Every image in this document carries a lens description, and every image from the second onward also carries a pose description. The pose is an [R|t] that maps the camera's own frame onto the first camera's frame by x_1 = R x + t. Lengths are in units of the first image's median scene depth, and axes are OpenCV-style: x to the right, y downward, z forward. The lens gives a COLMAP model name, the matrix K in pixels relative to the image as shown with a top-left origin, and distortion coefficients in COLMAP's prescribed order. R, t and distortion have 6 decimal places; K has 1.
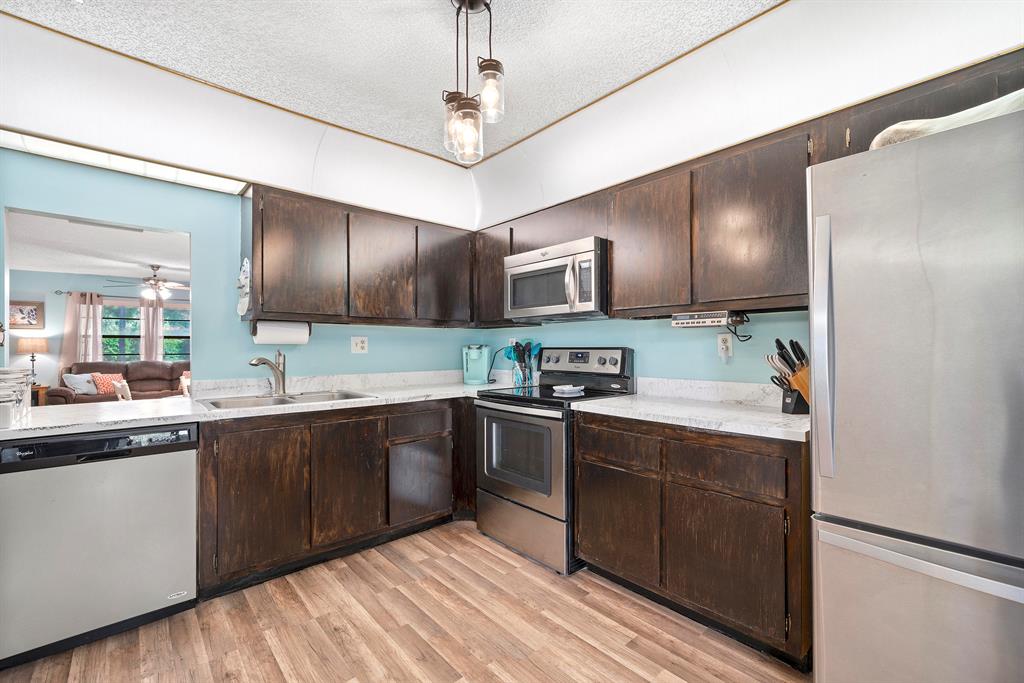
lens RADIAL K [[434.9, 0, 510.0], [0, 434.9, 337.1], [0, 0, 1]] dist [0.000942, 0.000340]
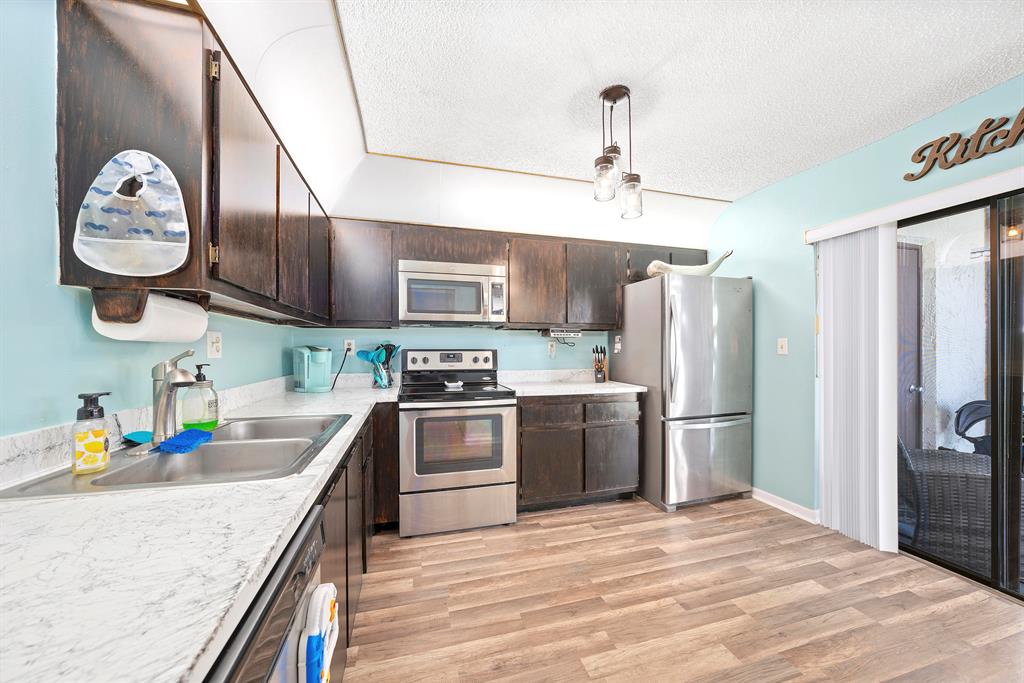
lens RADIAL K [[353.7, 0, 512.0], [0, 353.7, 341.5], [0, 0, 1]] dist [-0.010225, 0.000091]
pose [[0.446598, 0.020913, 0.894490, -1.086222], [-0.021056, 0.999696, -0.012860, 0.018910], [-0.894487, -0.013091, 0.446903, 0.695726]]
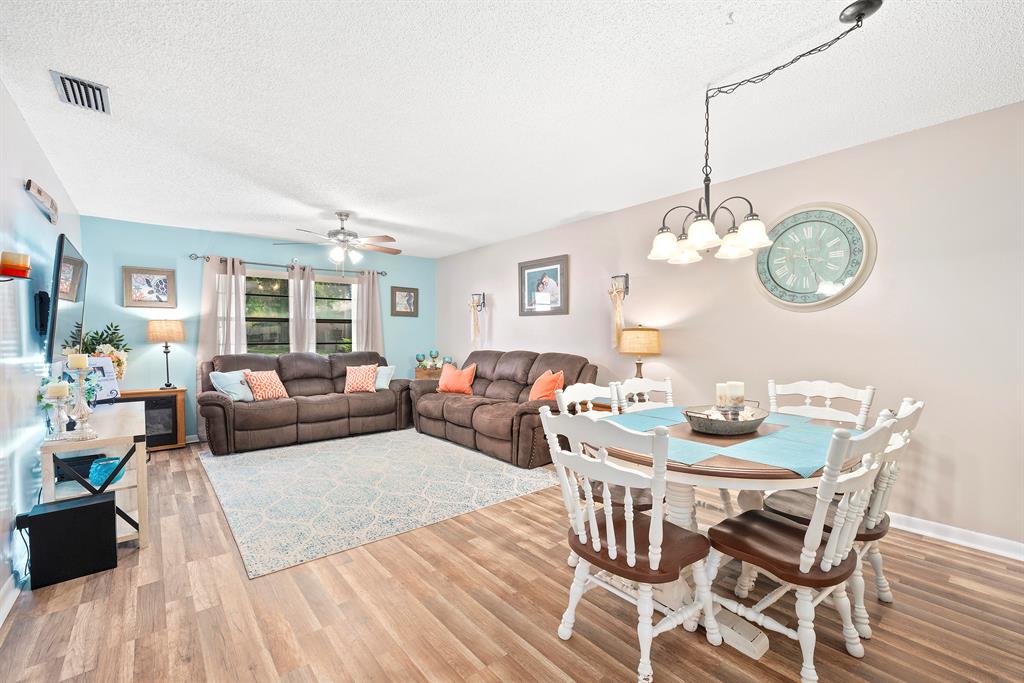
lens RADIAL K [[440.0, 0, 511.1], [0, 440.0, 343.9], [0, 0, 1]] dist [-0.001135, 0.000128]
pose [[0.999289, 0.003881, -0.037504, -0.053256], [-0.002398, 0.999216, 0.039506, 0.001099], [0.037628, -0.039388, 0.998515, 0.032245]]
